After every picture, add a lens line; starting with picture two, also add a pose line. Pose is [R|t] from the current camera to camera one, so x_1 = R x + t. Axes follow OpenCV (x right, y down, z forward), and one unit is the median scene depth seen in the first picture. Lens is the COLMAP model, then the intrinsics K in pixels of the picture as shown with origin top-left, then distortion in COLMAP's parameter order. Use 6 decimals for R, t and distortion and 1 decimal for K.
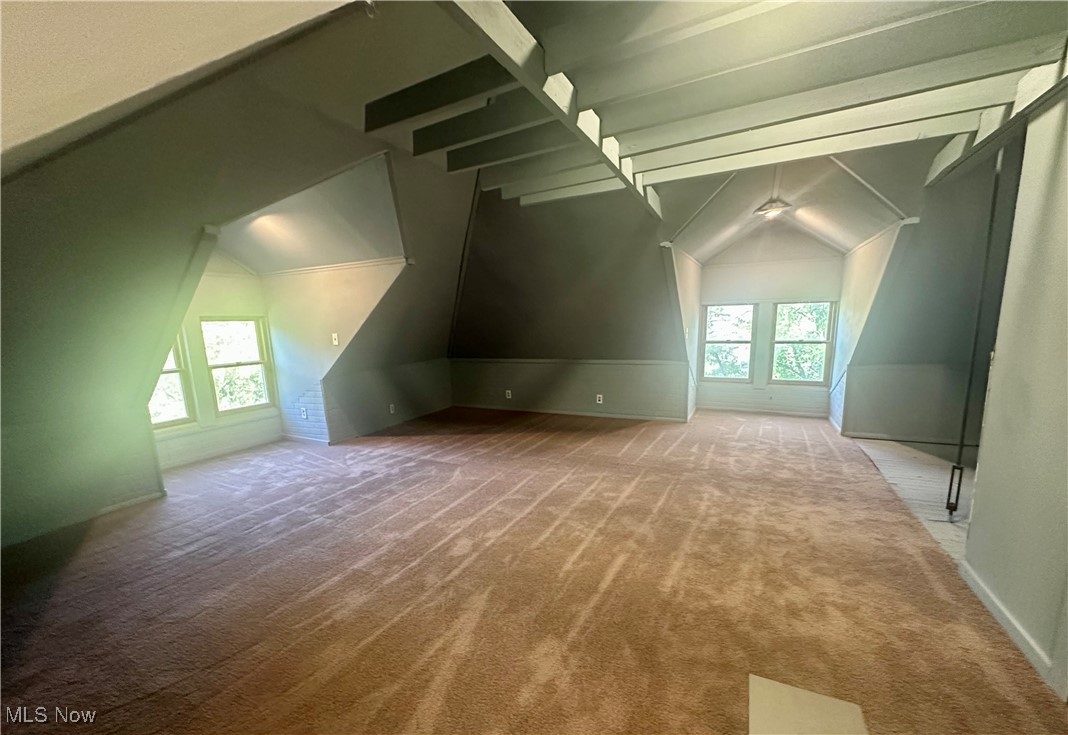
lens RADIAL K [[426.4, 0, 531.1], [0, 426.4, 399.6], [0, 0, 1]] dist [-0.003221, 0.000072]
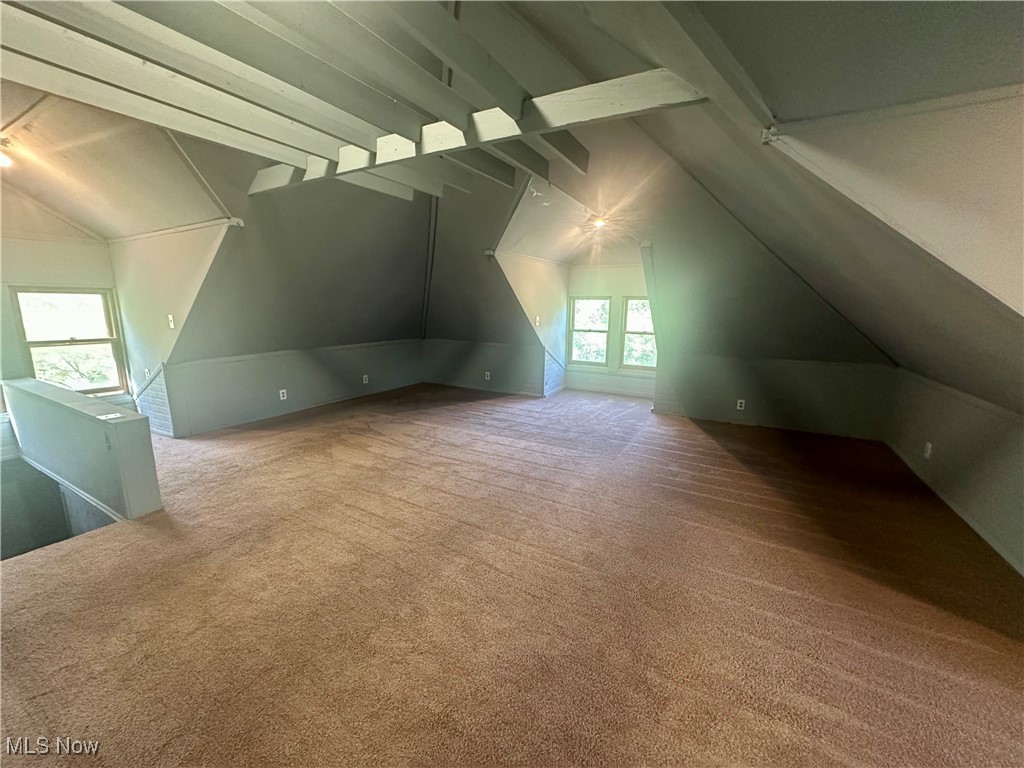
lens RADIAL K [[409.0, 0, 513.0], [0, 409.0, 382.3], [0, 0, 1]] dist [-0.004218, 0.000683]
pose [[-0.041655, 0.223767, -0.973752, 0.675427], [-0.186327, 0.955761, 0.227603, -0.170771], [0.981604, 0.190917, 0.001881, 0.716740]]
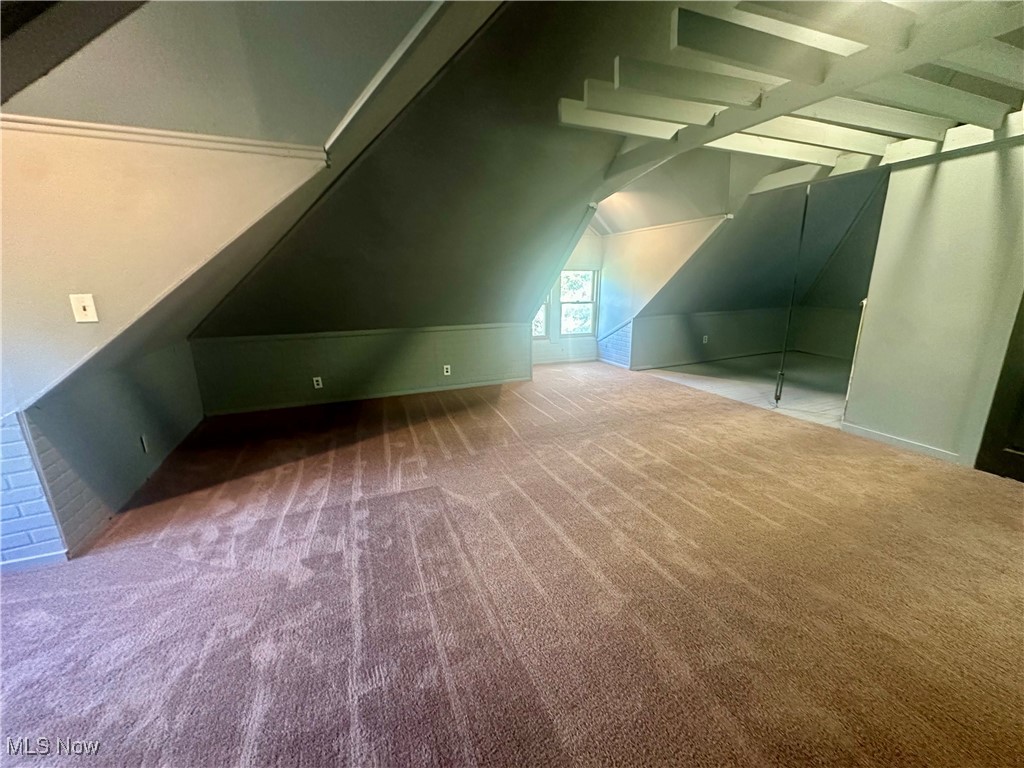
lens RADIAL K [[409.0, 0, 514.7], [0, 409.0, 383.9], [0, 0, 1]] dist [-0.004218, 0.000683]
pose [[0.647157, -0.160939, 0.745175, -0.533662], [0.125734, 0.986610, 0.103887, -0.060534], [-0.751917, 0.026463, 0.658727, 0.451999]]
